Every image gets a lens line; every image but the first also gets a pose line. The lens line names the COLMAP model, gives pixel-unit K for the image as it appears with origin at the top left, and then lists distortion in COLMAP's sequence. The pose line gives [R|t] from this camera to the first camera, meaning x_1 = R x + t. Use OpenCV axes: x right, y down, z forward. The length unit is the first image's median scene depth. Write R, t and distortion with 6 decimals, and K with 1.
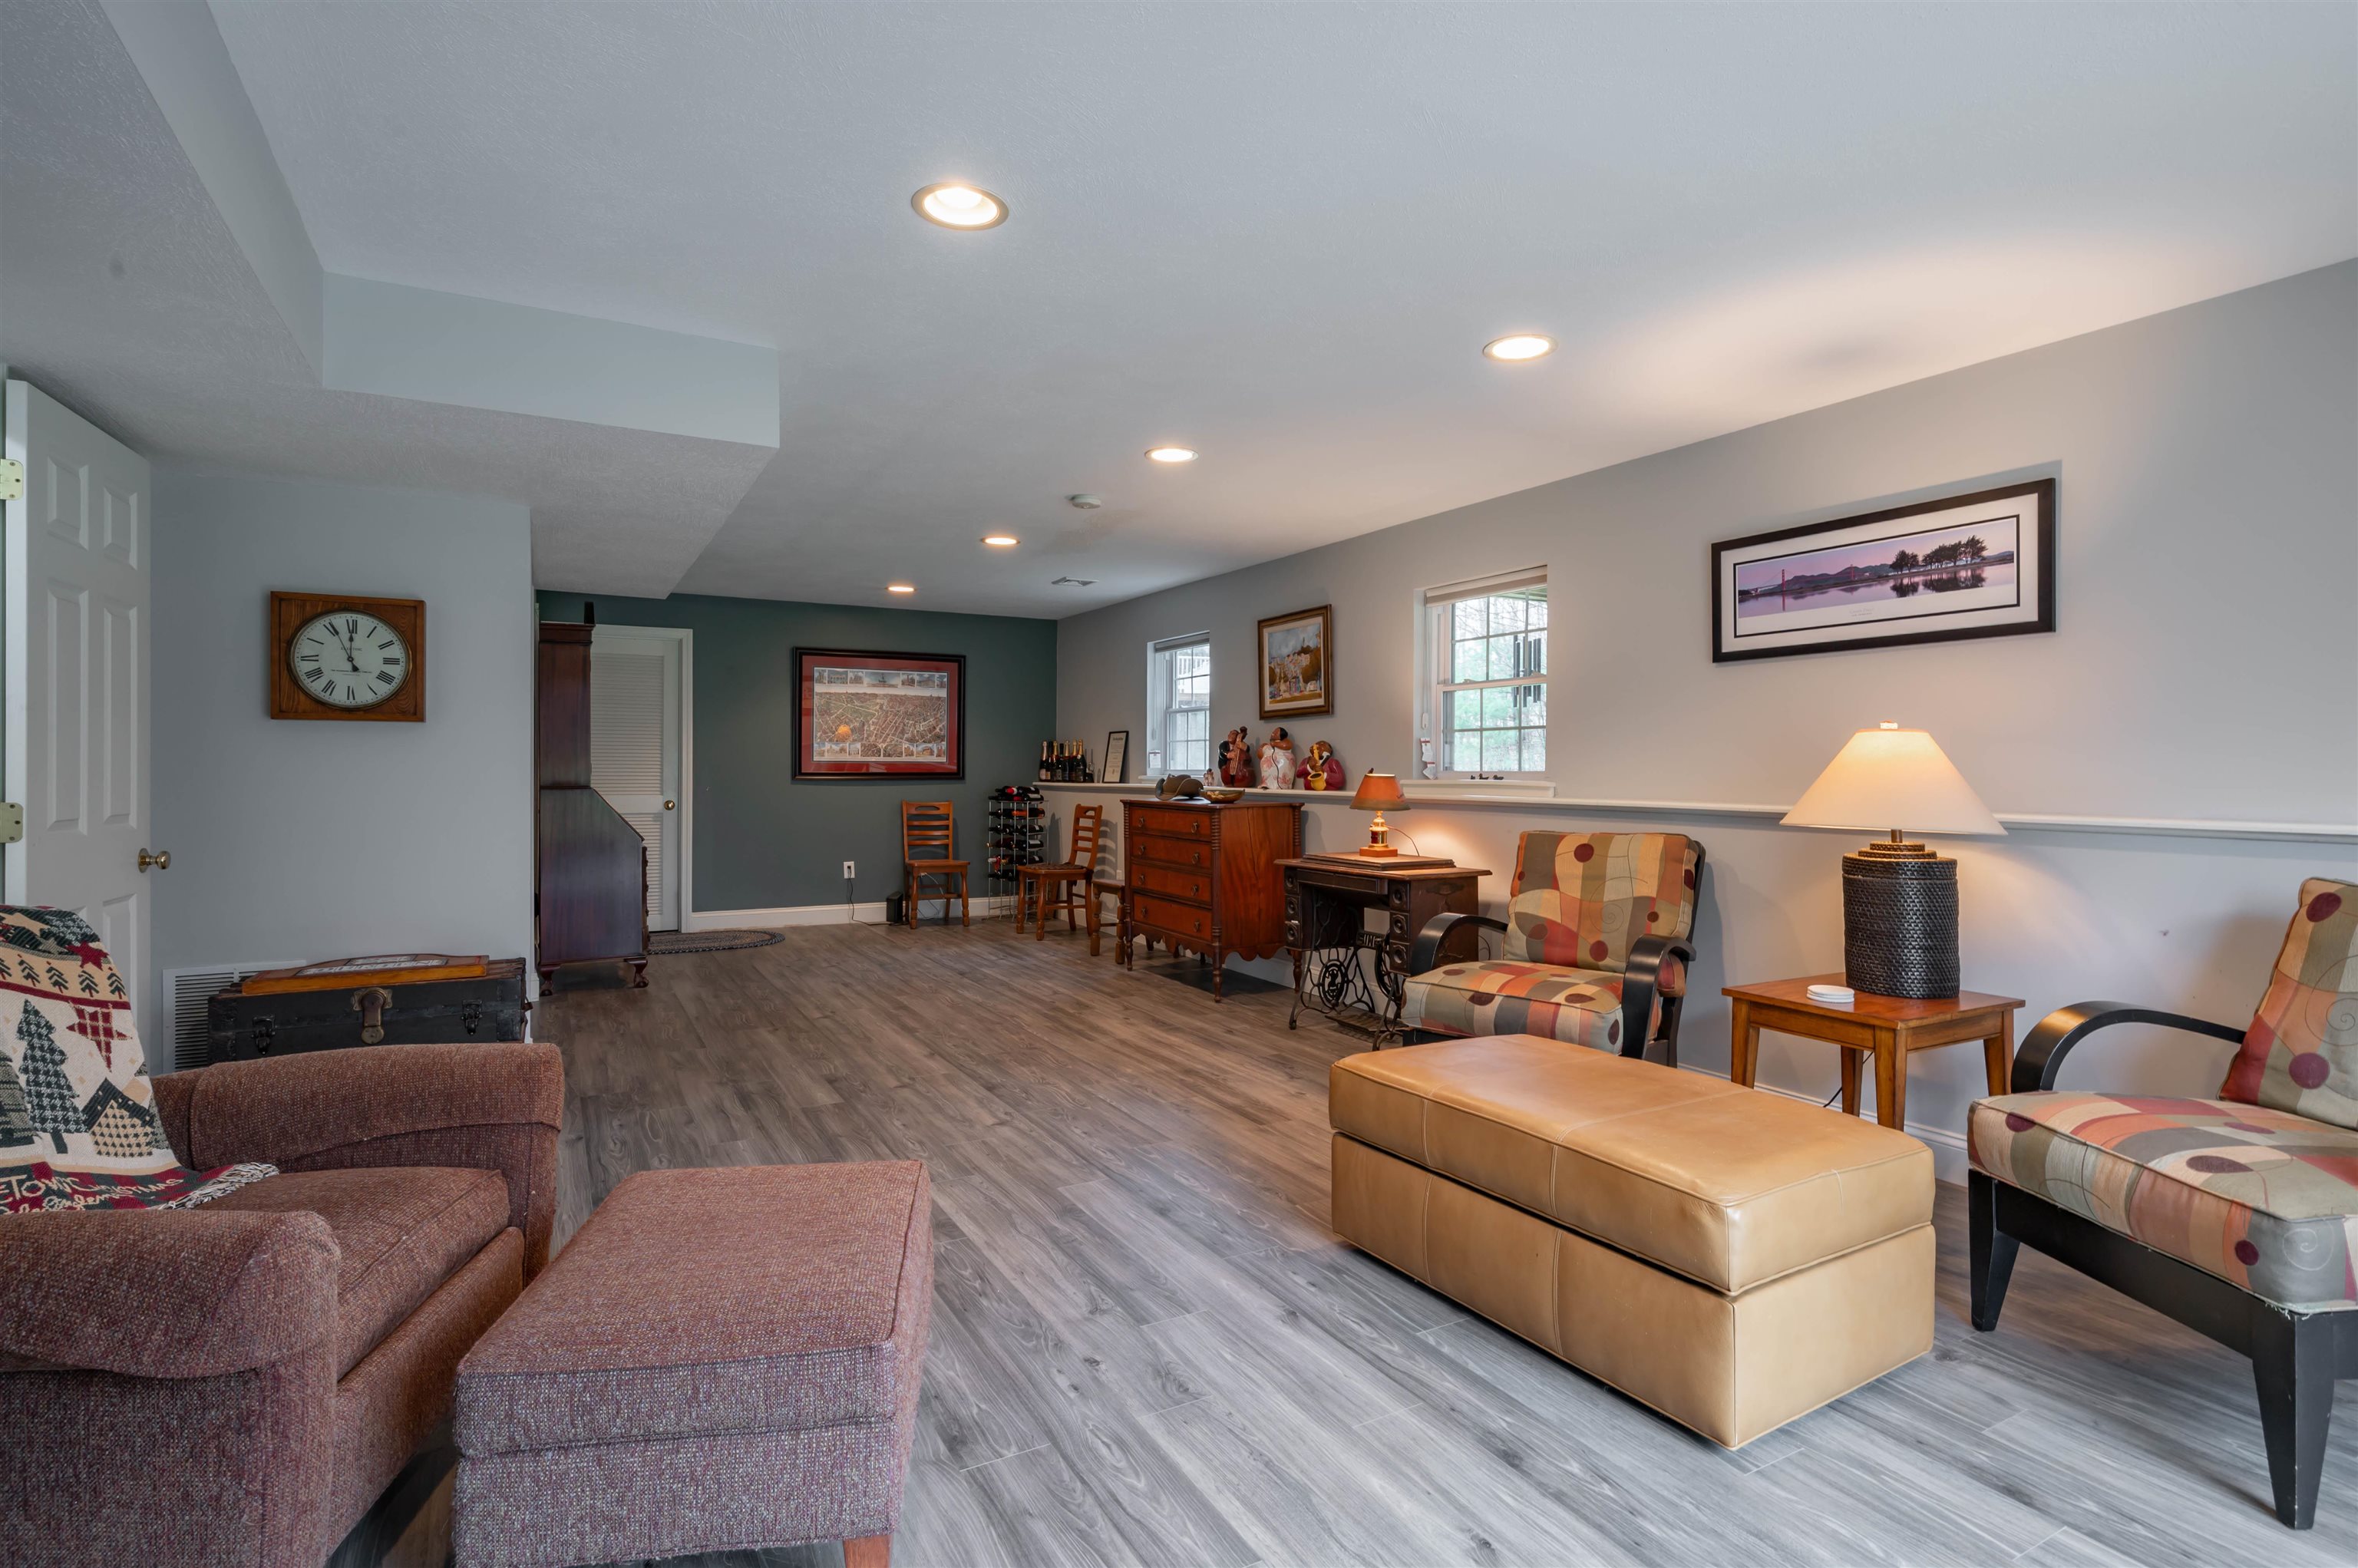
lens RADIAL K [[1162.5, 0, 1187.8], [0, 1162.5, 781.4], [0, 0, 1]] dist [-0.005623, 0.002406]
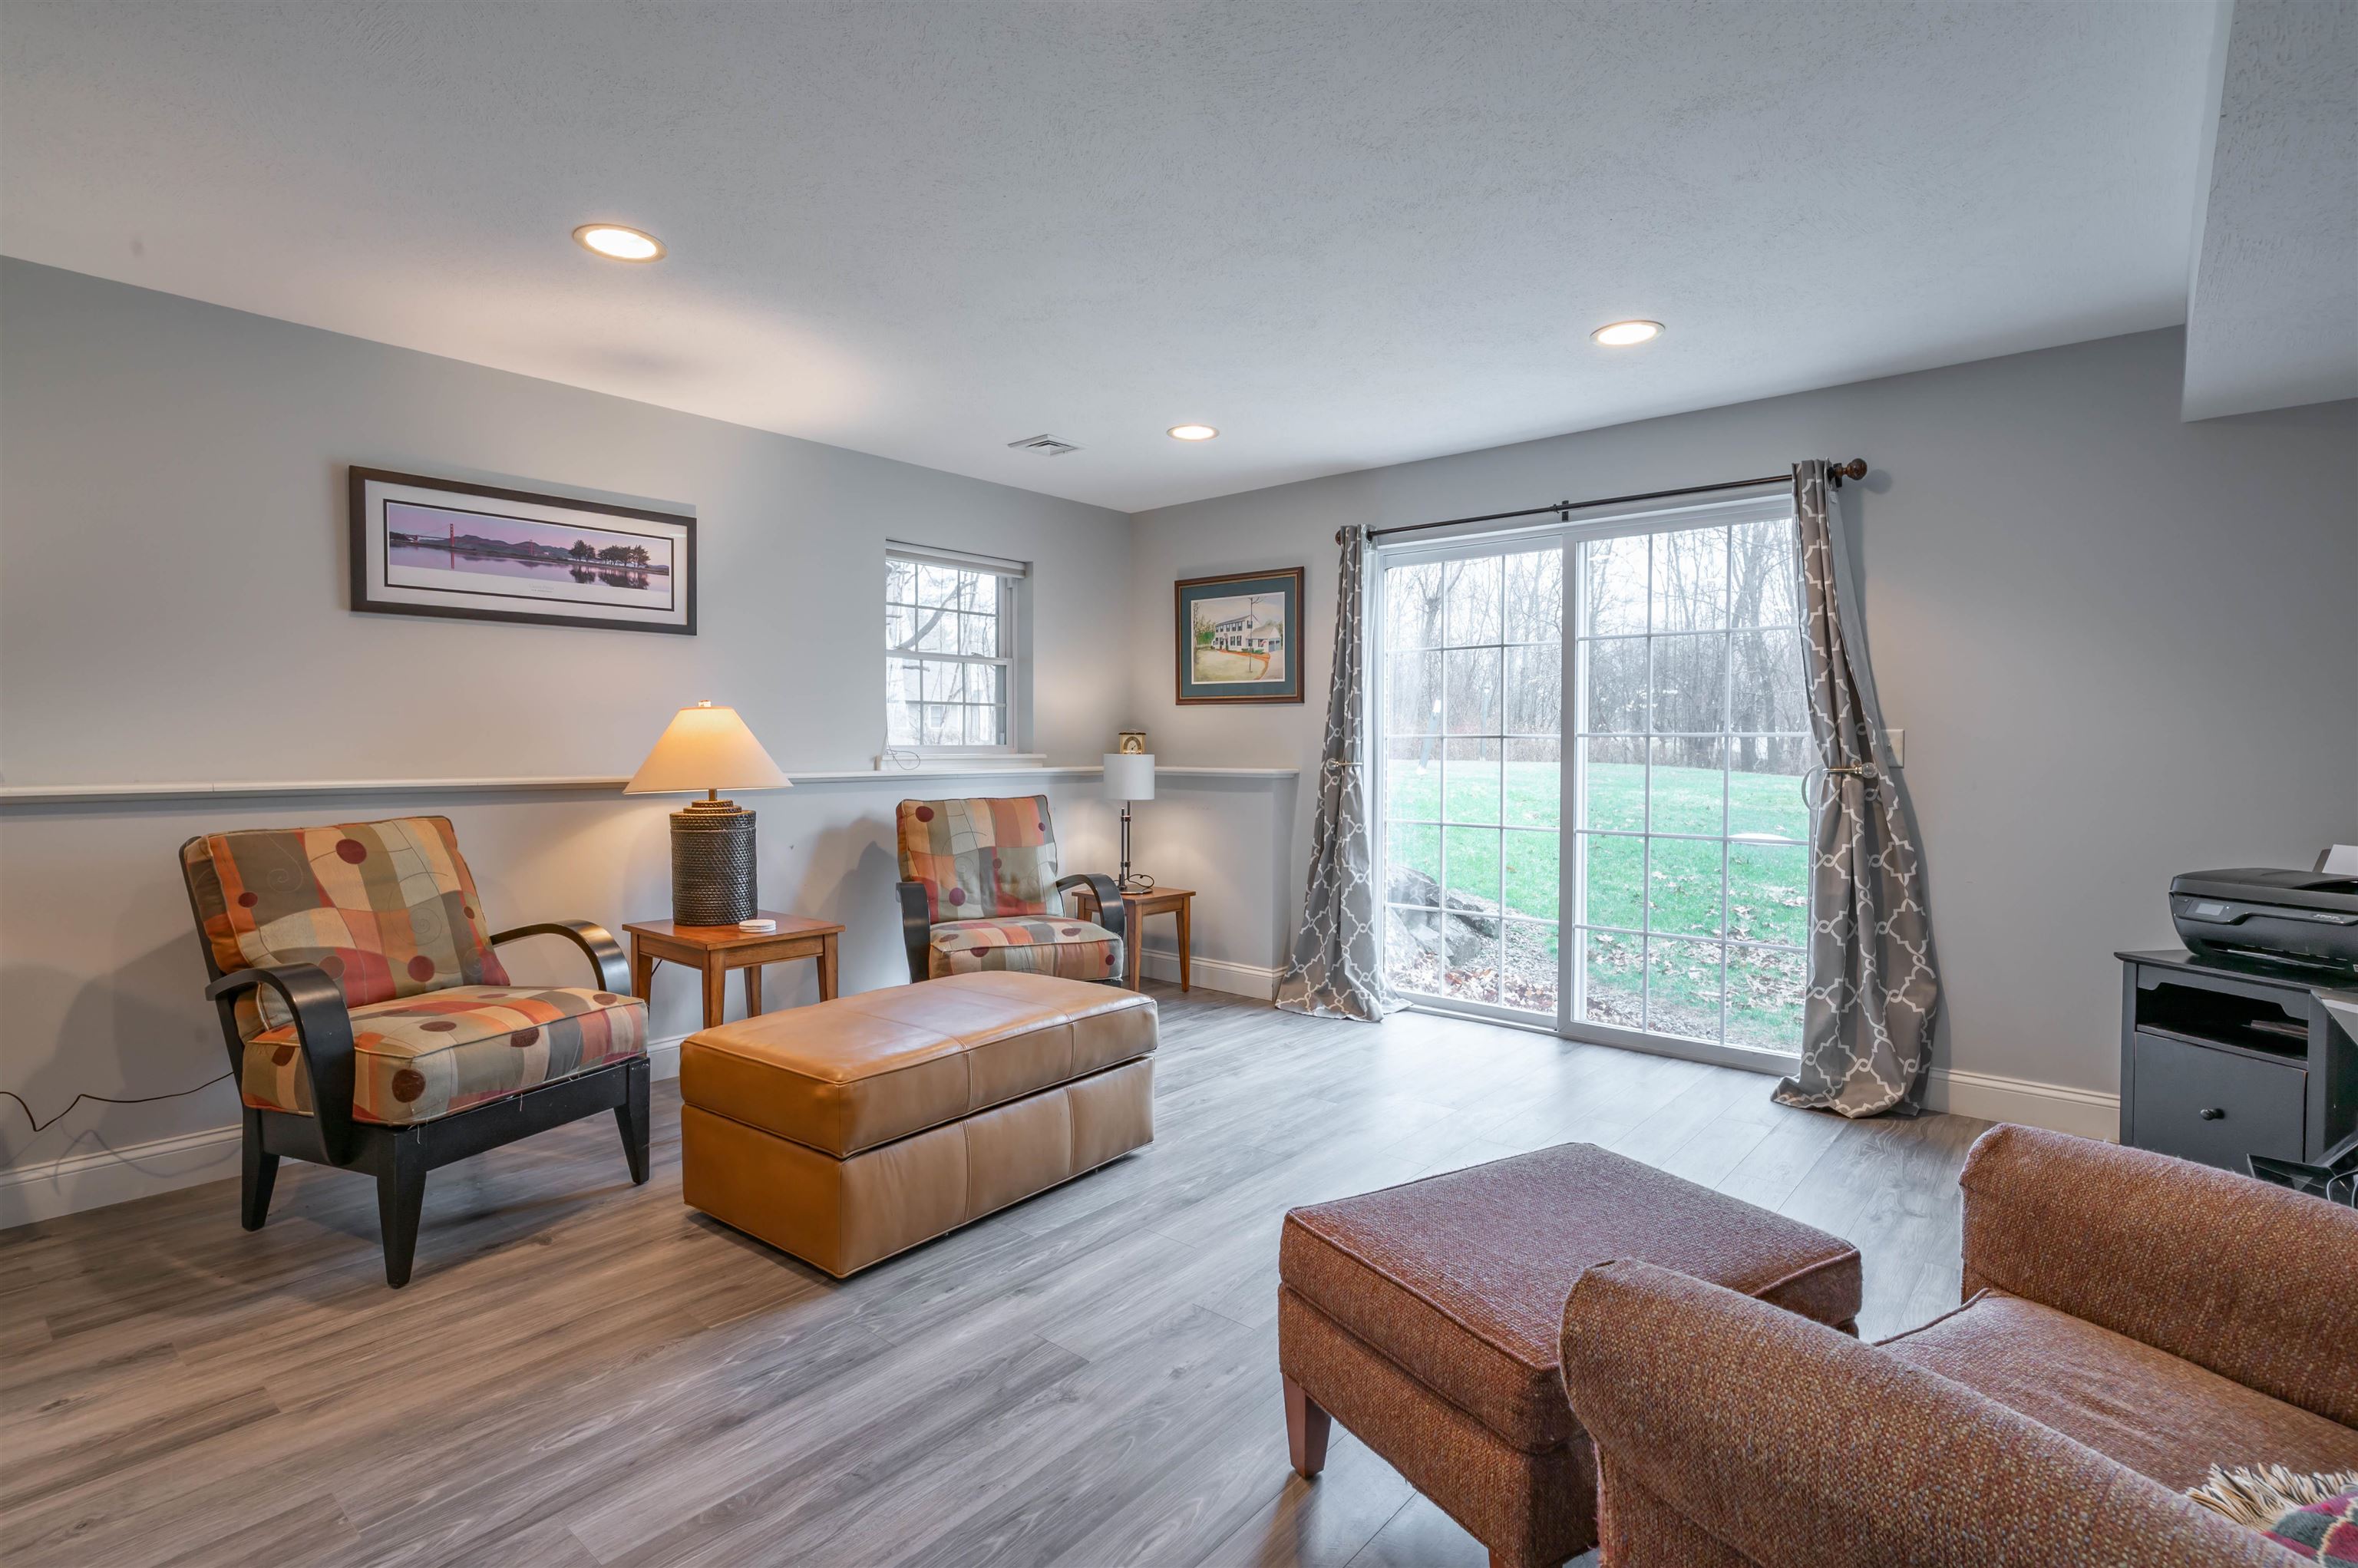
lens RADIAL K [[1162.5, 0, 1184.0], [0, 1162.5, 782.3], [0, 0, 1]] dist [-0.005623, 0.002406]
pose [[-0.365718, -0.028921, 0.930276, -0.373990], [0.013455, 0.999248, 0.036354, -0.001902], [-0.930628, 0.025812, -0.365054, 0.529973]]
